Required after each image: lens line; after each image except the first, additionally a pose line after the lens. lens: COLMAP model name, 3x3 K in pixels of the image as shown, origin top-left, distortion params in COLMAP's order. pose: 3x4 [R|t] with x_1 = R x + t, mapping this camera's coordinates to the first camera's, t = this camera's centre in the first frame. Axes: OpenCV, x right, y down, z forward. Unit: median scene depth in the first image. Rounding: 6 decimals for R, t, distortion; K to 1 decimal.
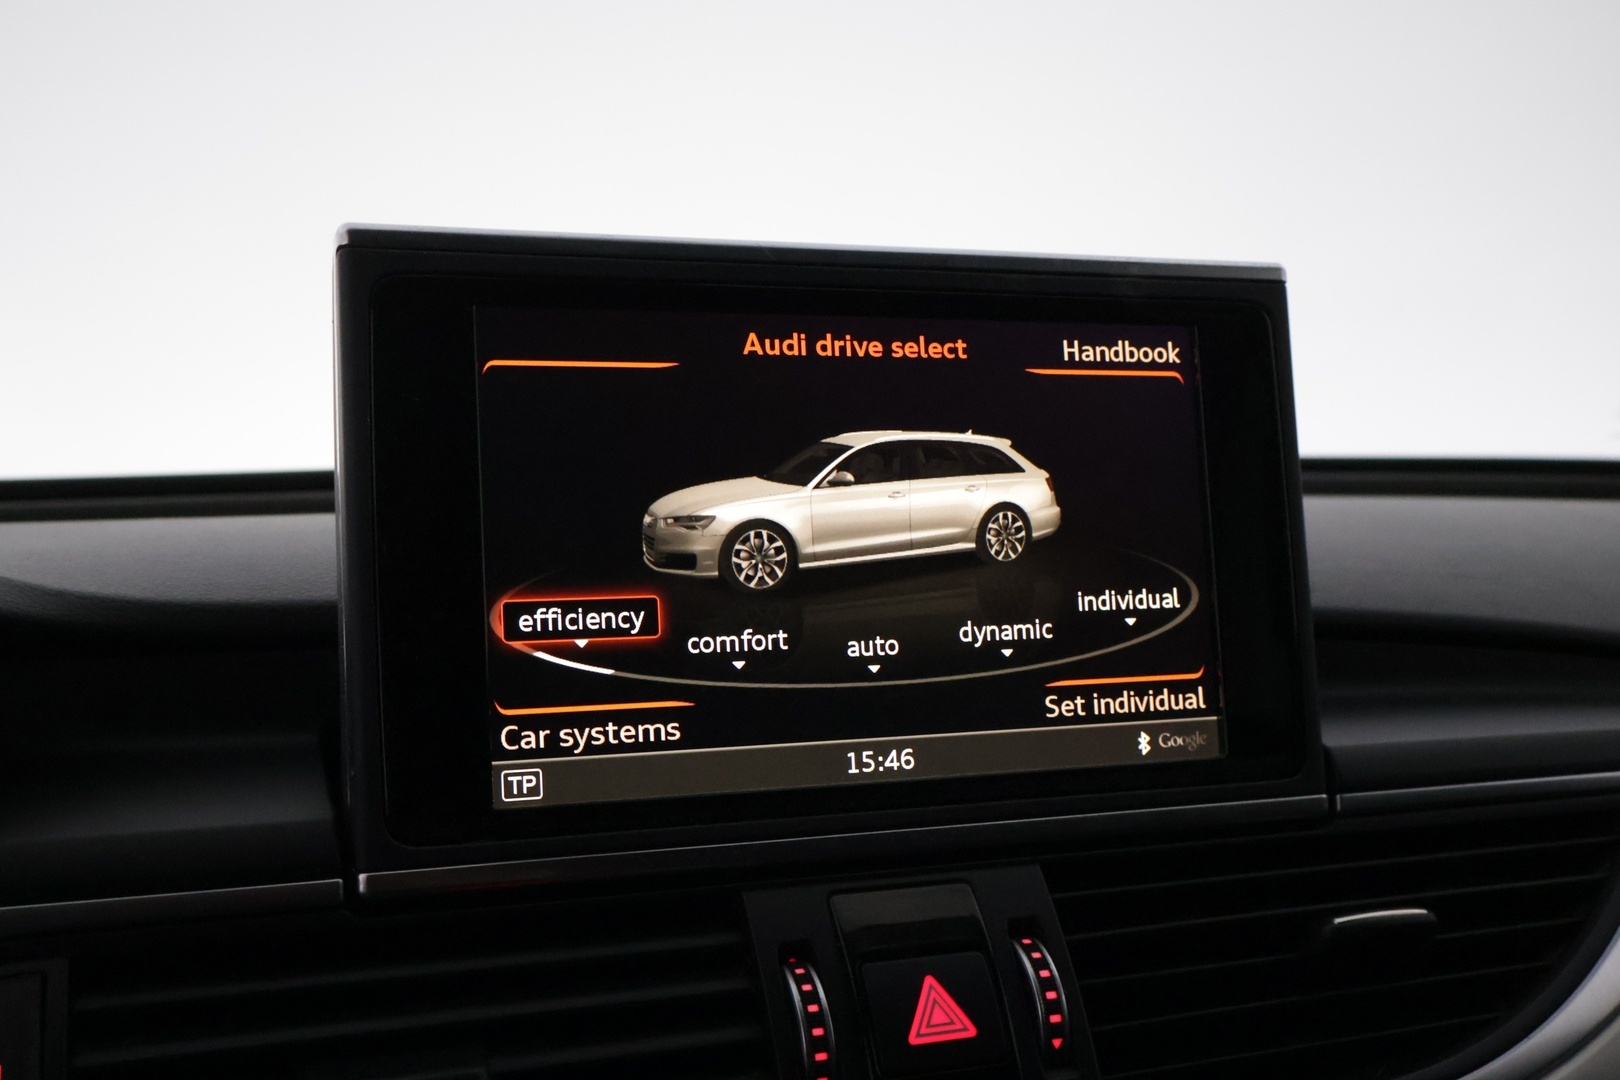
lens RADIAL K [[1822.0, 0, 810.0], [0, 1822.0, 540.0], [0, 0, 1]] dist [0.003051, 0.002176]
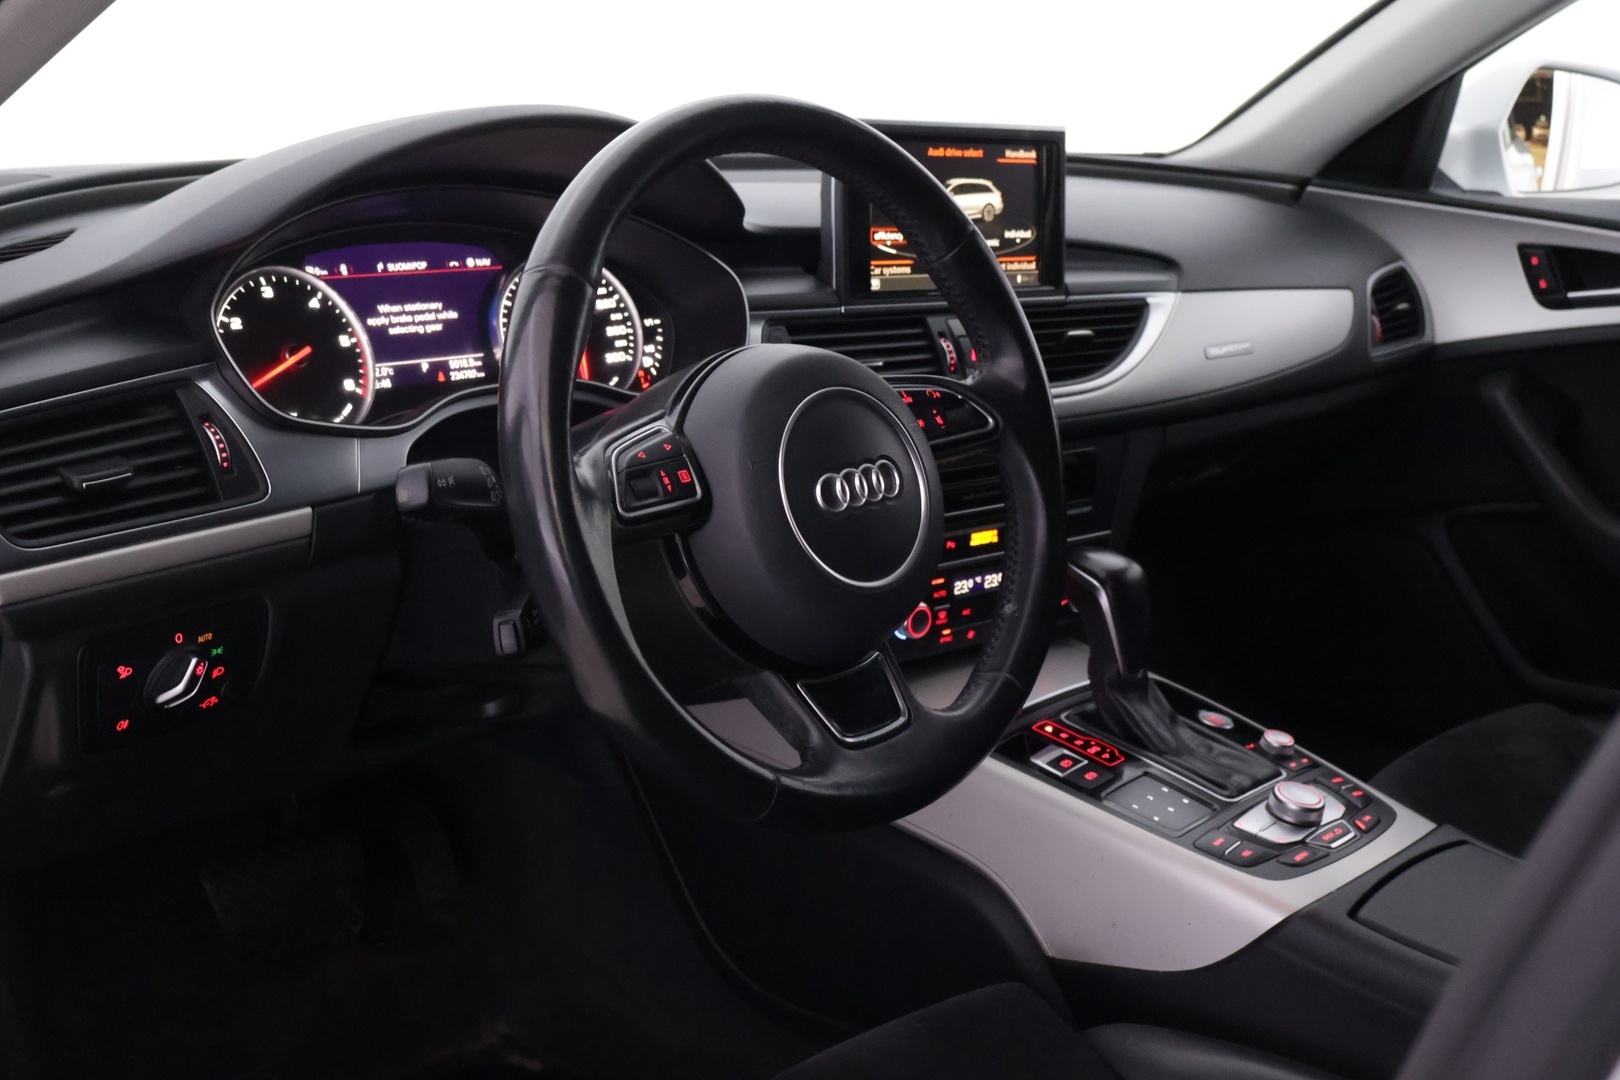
lens RADIAL K [[1822.0, 0, 810.0], [0, 1822.0, 540.0], [0, 0, 1]] dist [0.003051, 0.002176]
pose [[0.944955, -0.011725, 0.326991, -1.255442], [-0.069184, 0.969603, 0.234698, -0.176320], [-0.319804, -0.244401, 0.915420, -2.000603]]
